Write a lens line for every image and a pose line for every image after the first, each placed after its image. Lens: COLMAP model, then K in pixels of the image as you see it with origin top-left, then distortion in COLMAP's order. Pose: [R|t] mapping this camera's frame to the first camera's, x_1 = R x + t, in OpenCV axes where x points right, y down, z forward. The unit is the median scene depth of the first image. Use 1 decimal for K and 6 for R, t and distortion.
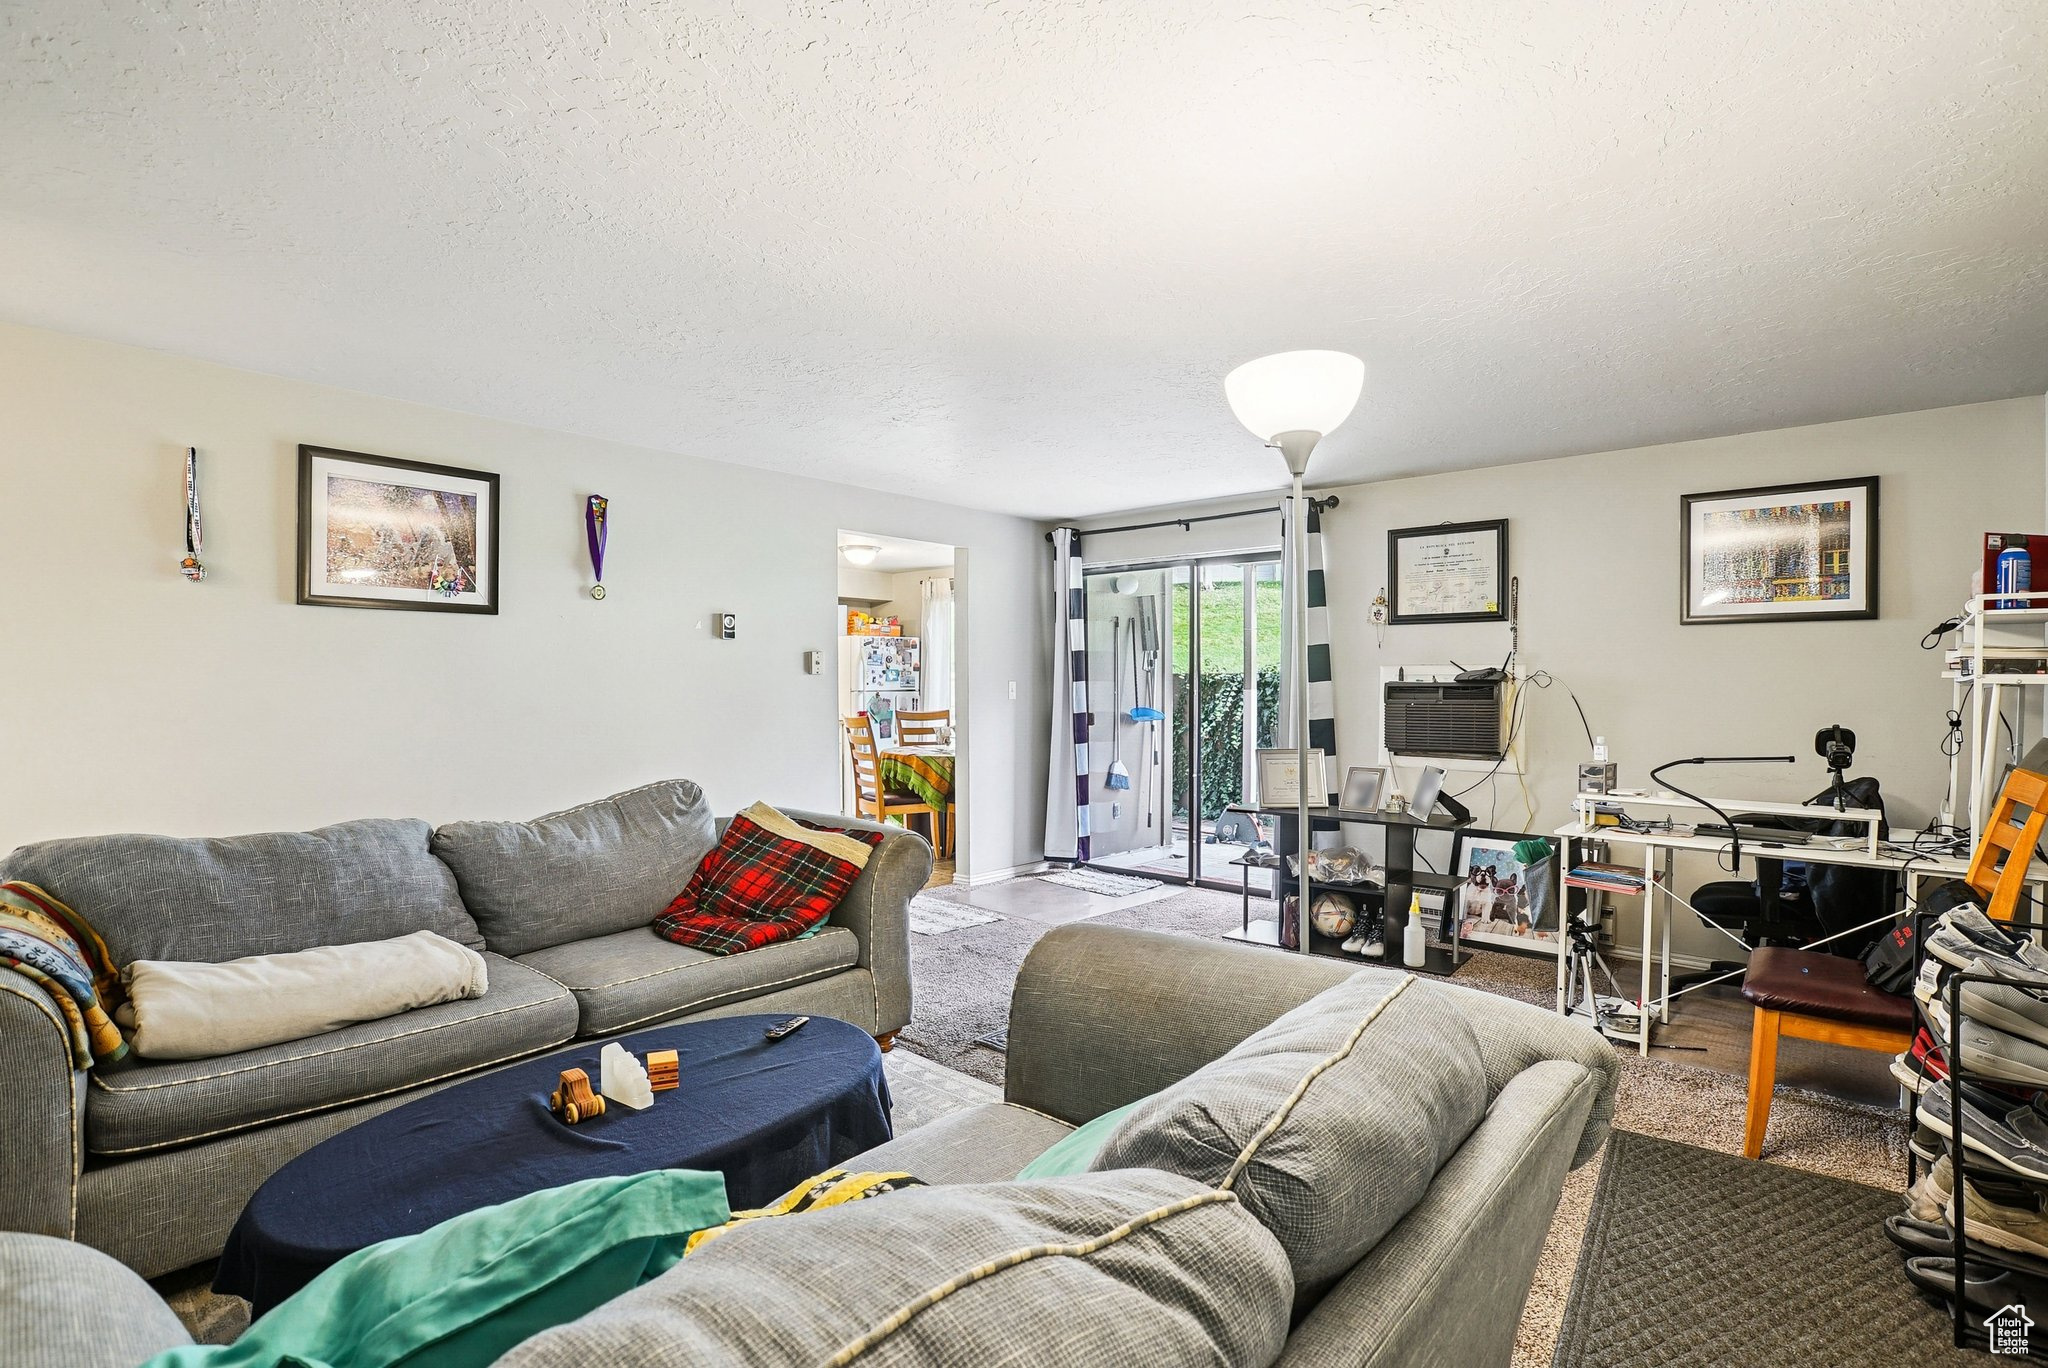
lens RADIAL K [[969.1, 0, 1008.2], [0, 969.1, 690.0], [0, 0, 1]] dist [-0.043461, 0.013181]
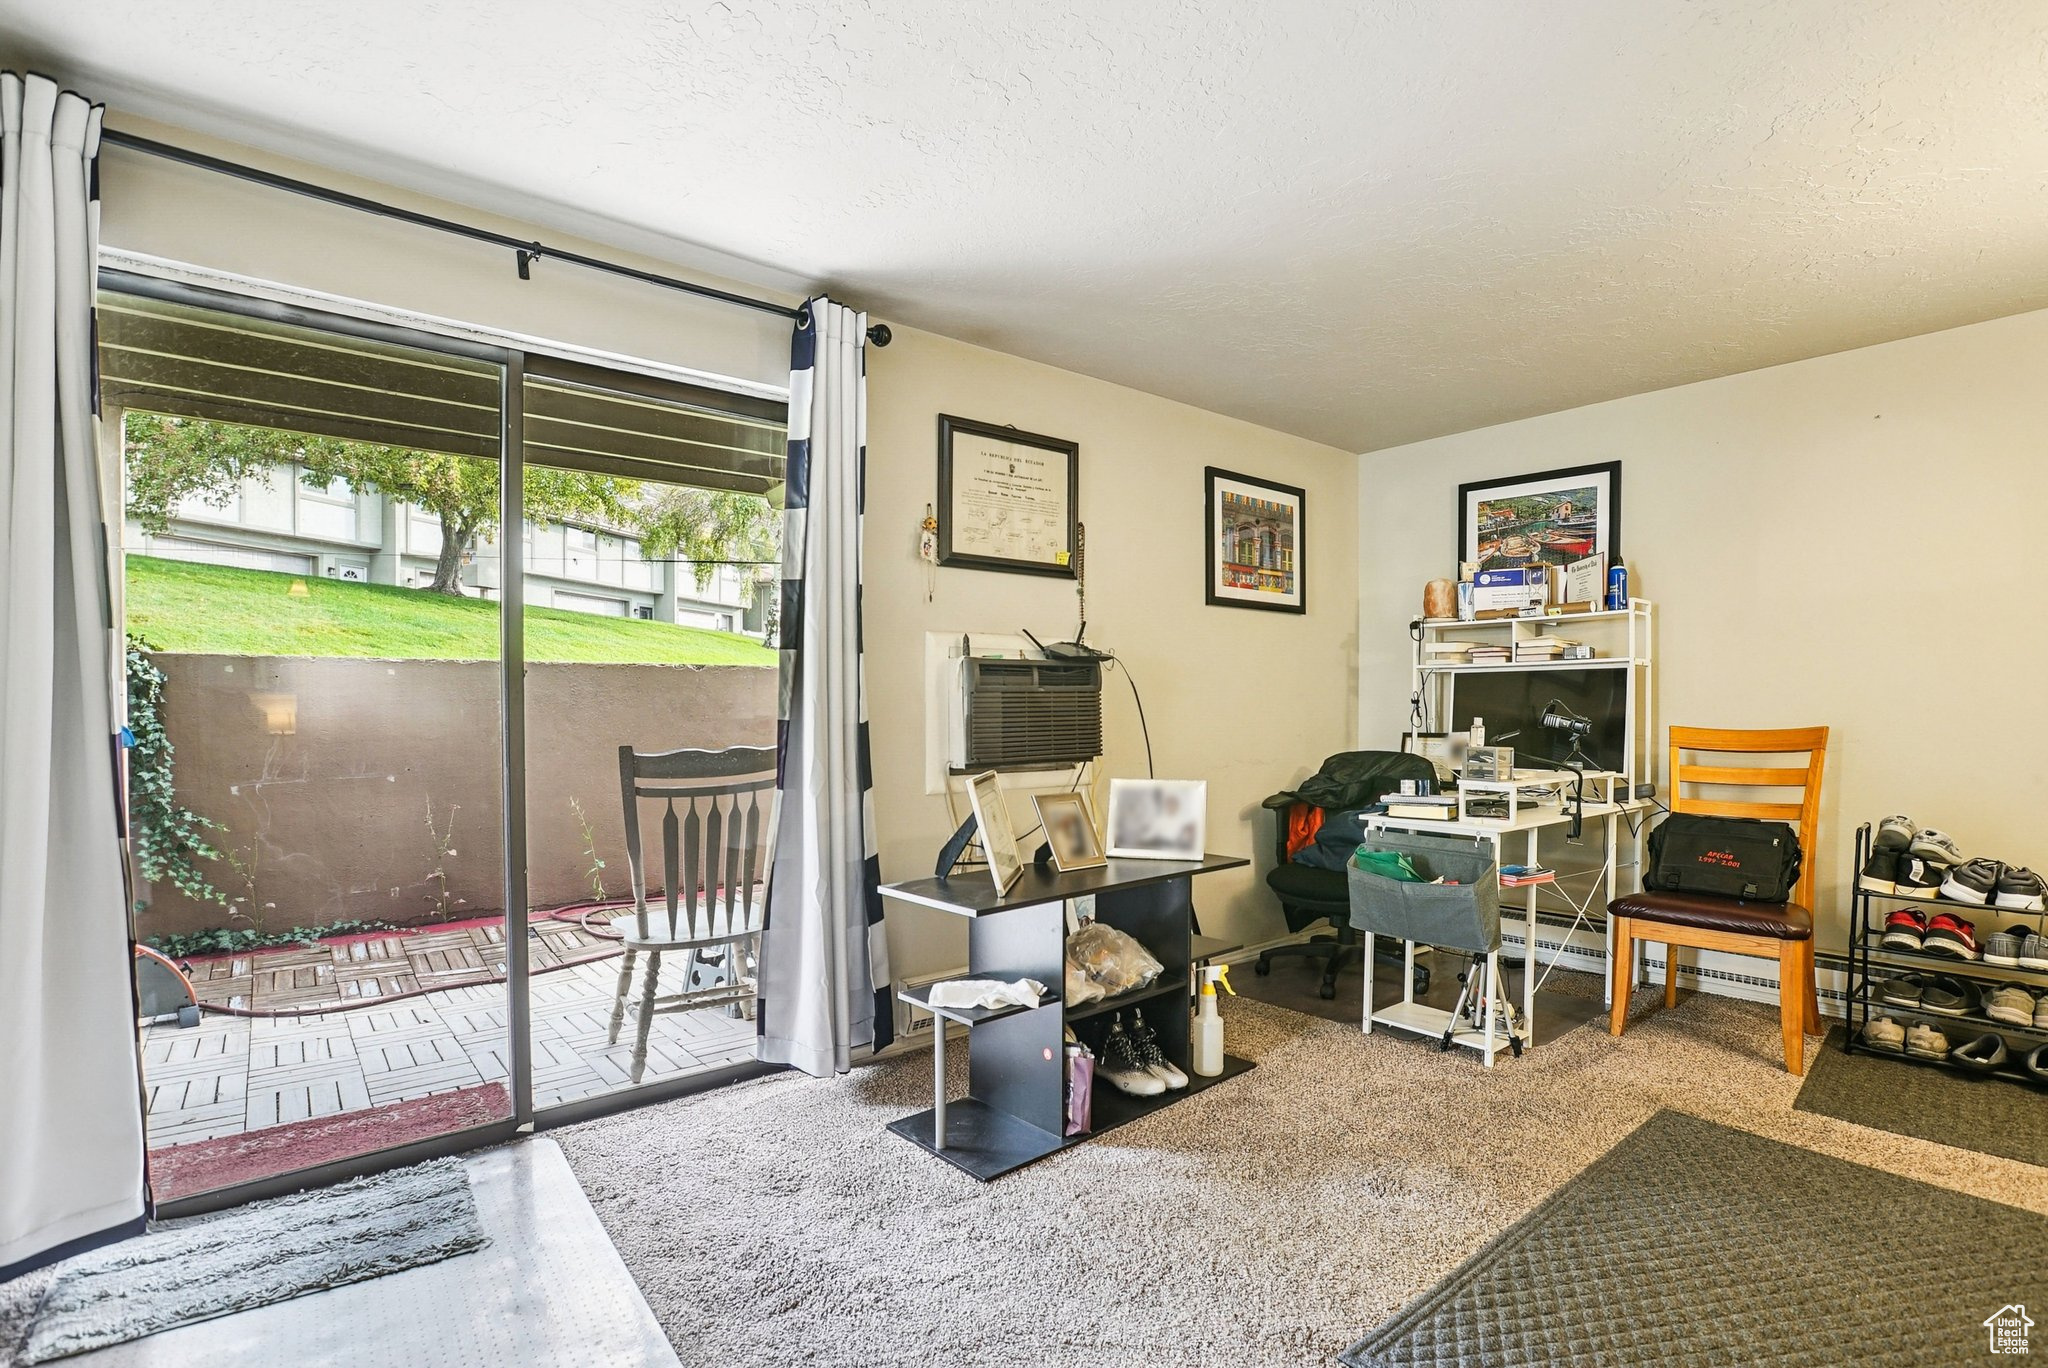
lens RADIAL K [[969.1, 0, 1020.7], [0, 969.1, 715.8], [0, 0, 1]] dist [-0.043461, 0.013181]
pose [[0.143576, -0.018325, 0.989470, -0.227524], [0.005818, 0.999827, 0.017673, 0.019426], [-0.989622, 0.003219, 0.143658, 0.901879]]
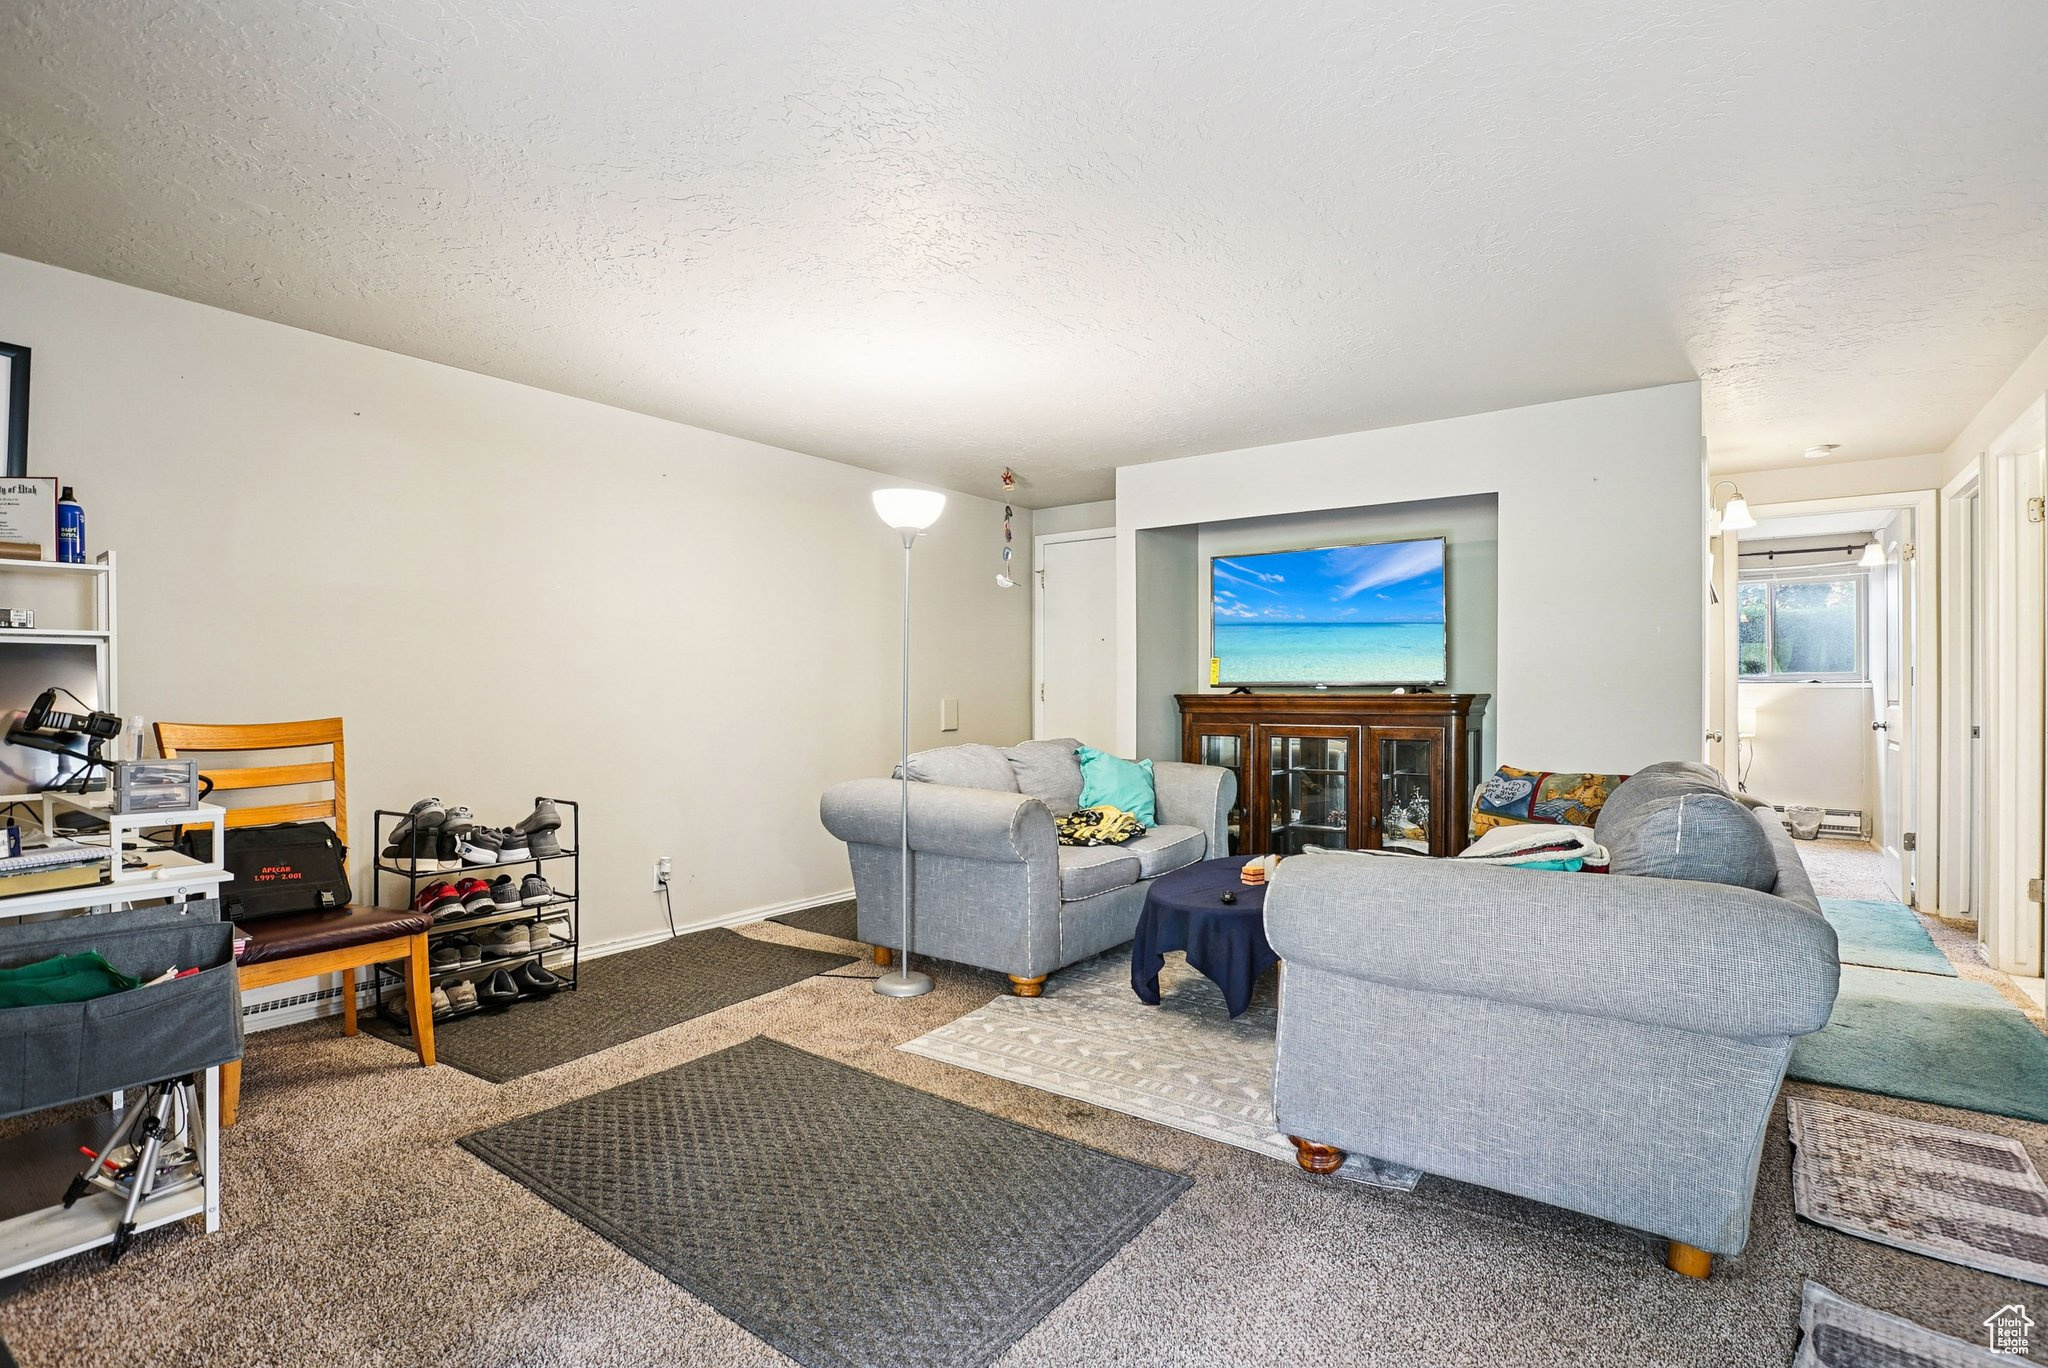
lens RADIAL K [[969.1, 0, 1042.1], [0, 969.1, 690.7], [0, 0, 1]] dist [-0.043461, 0.013181]
pose [[-0.994171, -0.002396, -0.107790, 0.100635], [-0.002412, 0.999997, 0.000016, 0.022745], [0.107790, 0.000275, -0.994174, 1.130874]]
